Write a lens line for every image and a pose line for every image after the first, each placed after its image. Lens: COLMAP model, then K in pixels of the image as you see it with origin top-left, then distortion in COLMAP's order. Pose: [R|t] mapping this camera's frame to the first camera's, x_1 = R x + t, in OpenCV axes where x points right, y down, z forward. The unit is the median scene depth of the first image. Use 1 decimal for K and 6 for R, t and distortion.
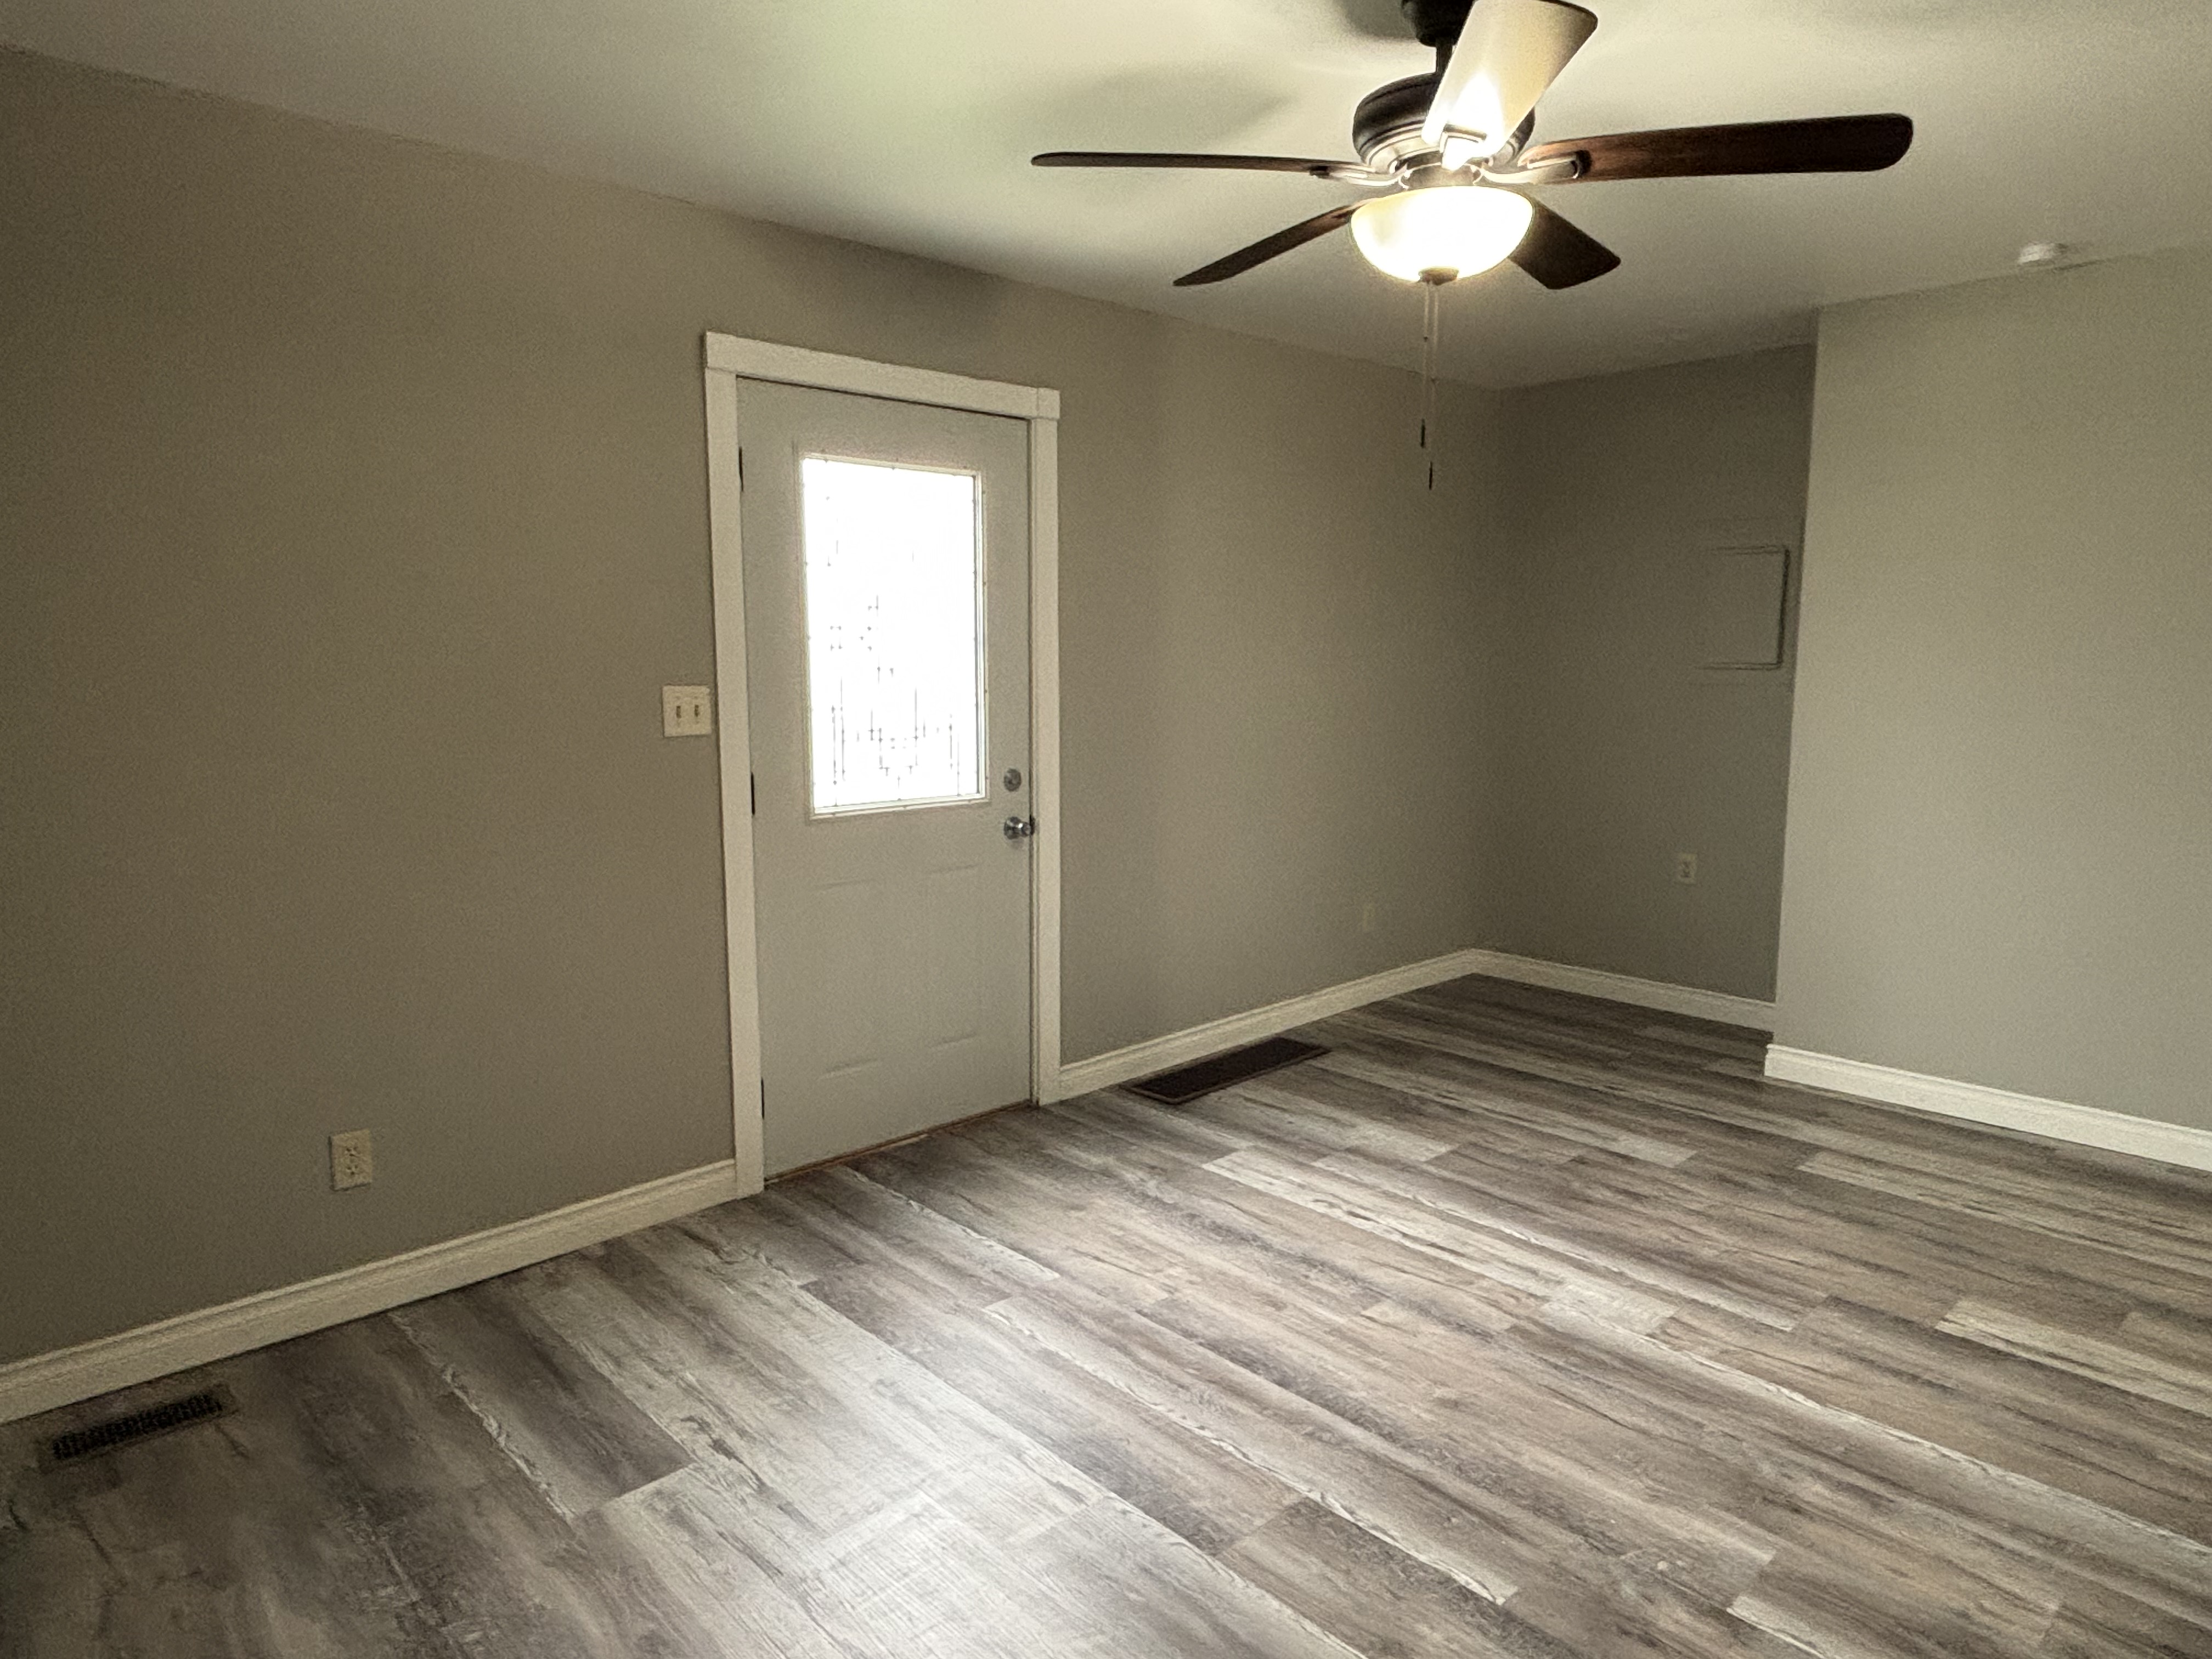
lens RADIAL K [[1355.5, 0, 1112.0], [0, 1355.5, 824.1], [0, 0, 1]] dist [0.058389, -0.068949]
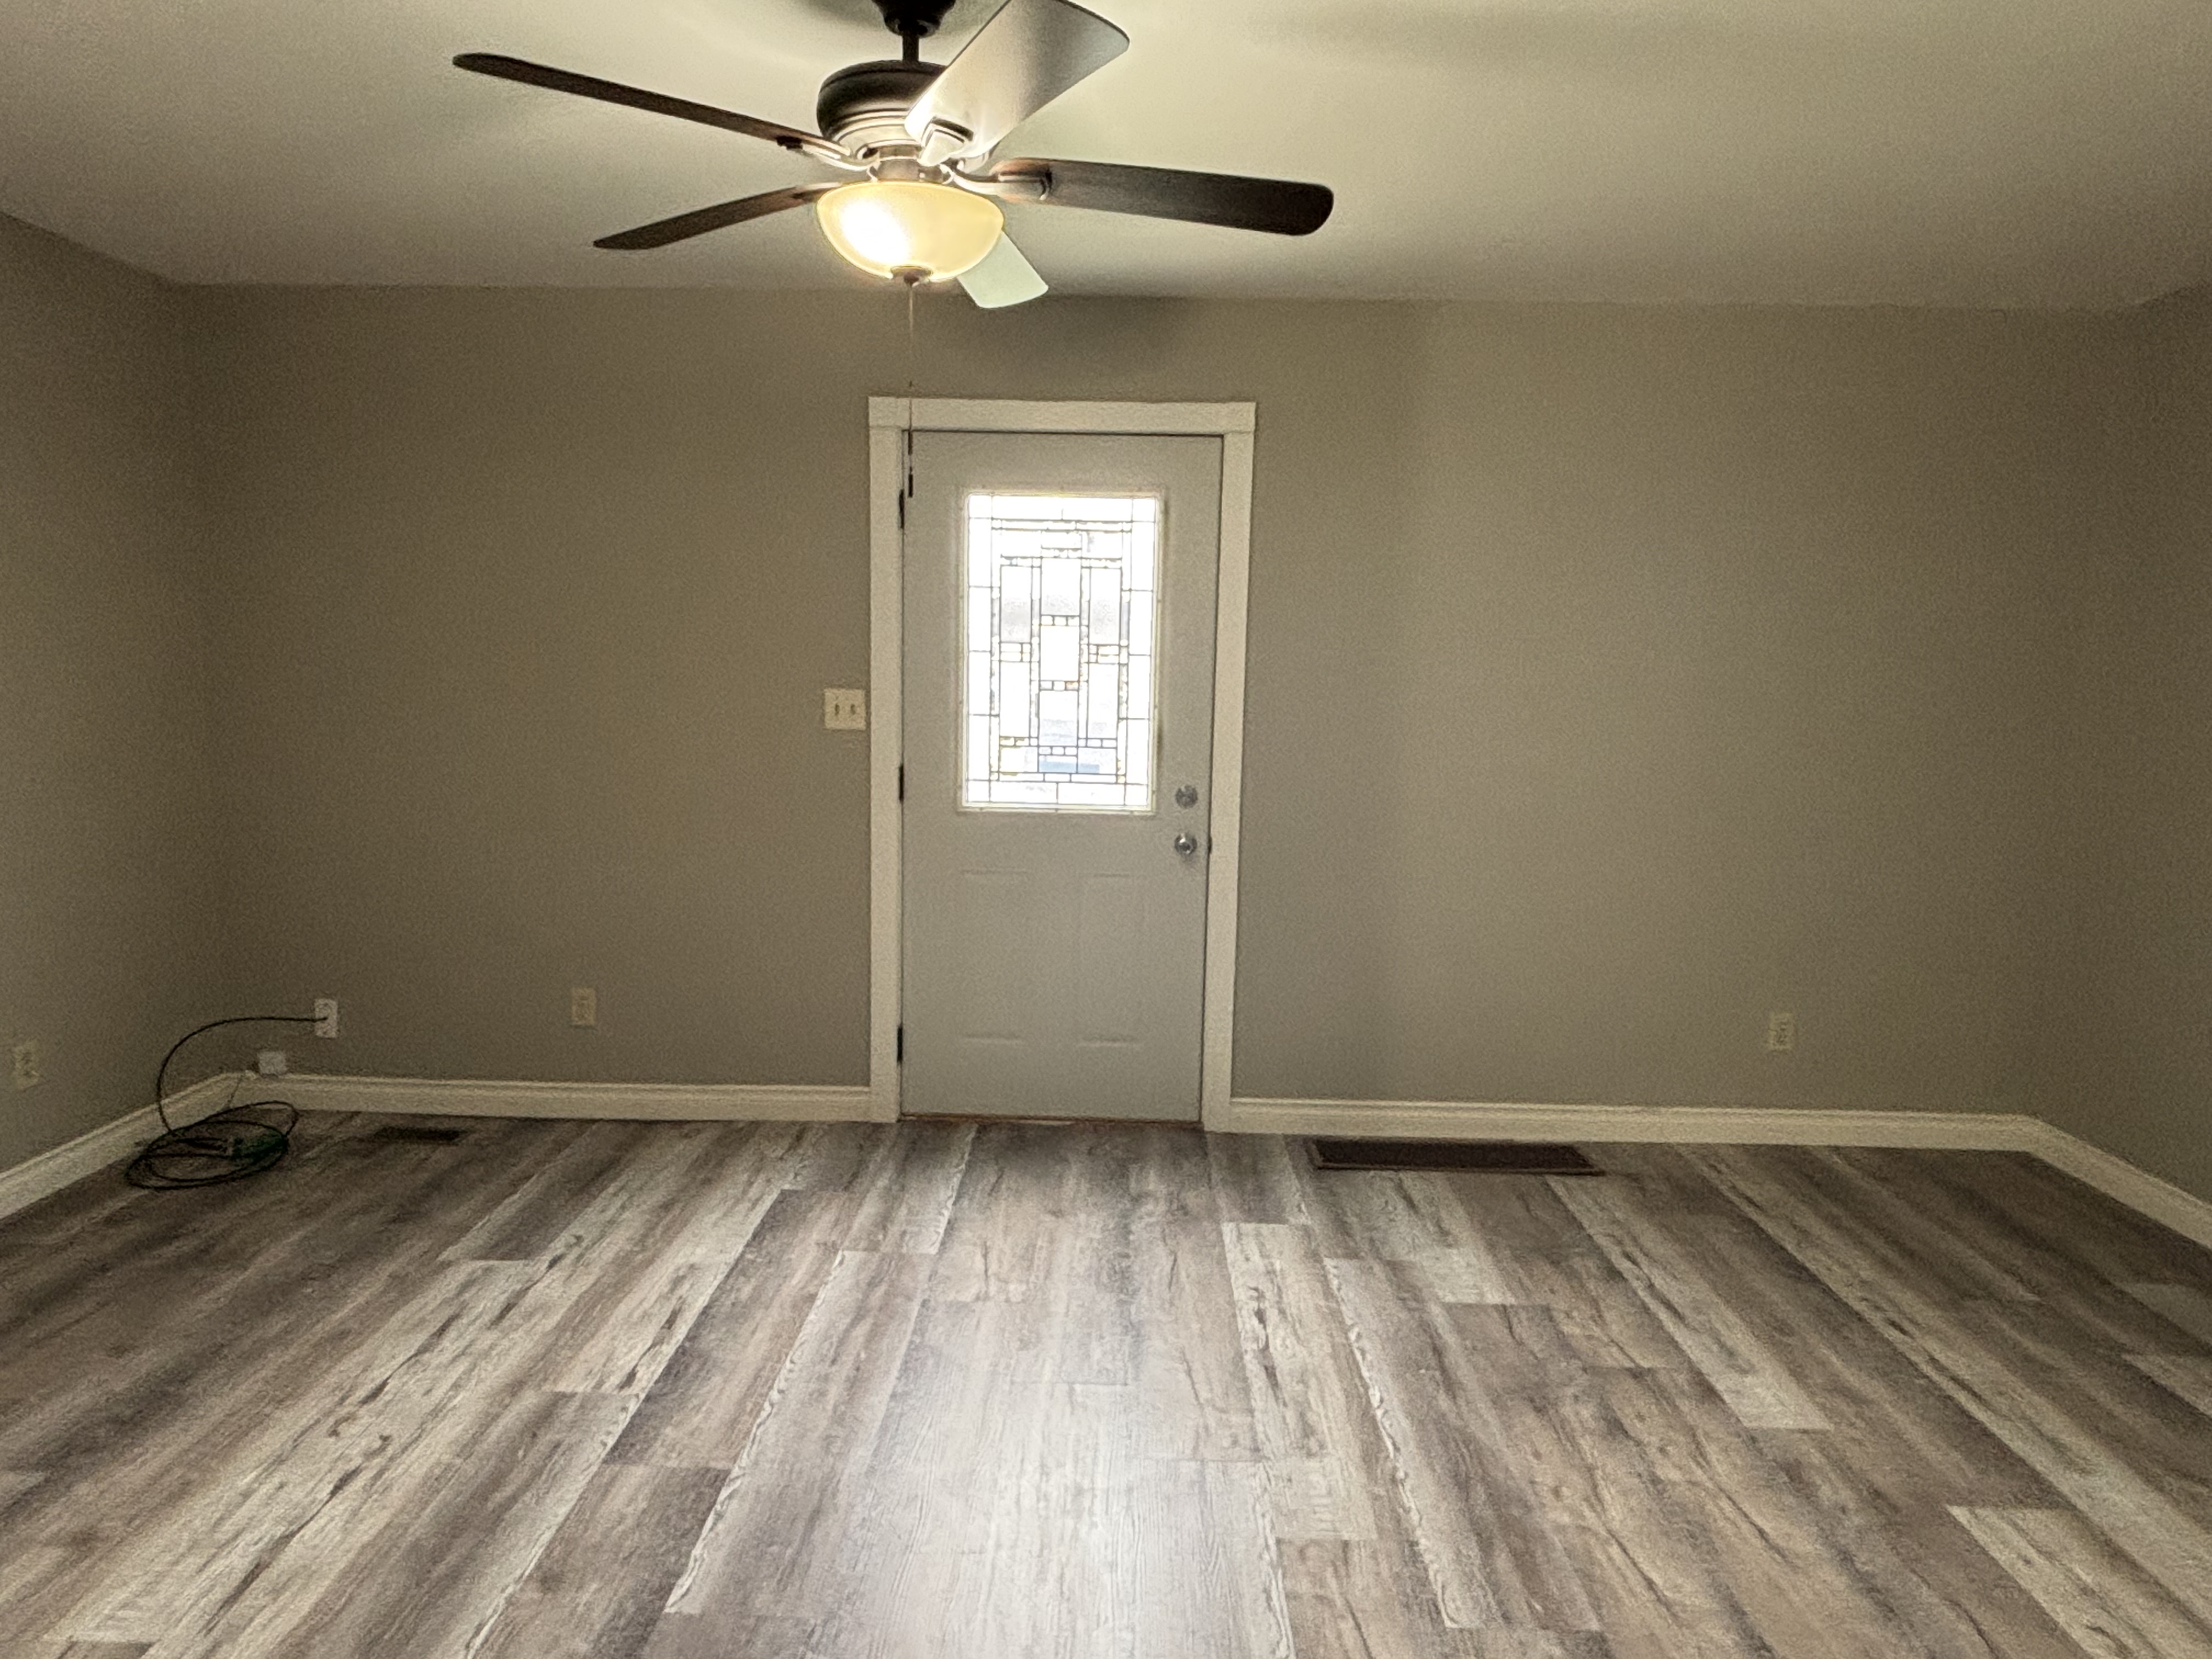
lens RADIAL K [[1359.1, 0, 1093.9], [0, 1359.1, 820.6], [0, 0, 1]] dist [0.035573, -0.038383]
pose [[0.710828, 0.095990, -0.696785, 0.685021], [-0.111156, 0.993526, 0.023473, -0.036592], [0.694527, 0.060766, 0.716896, 0.280254]]
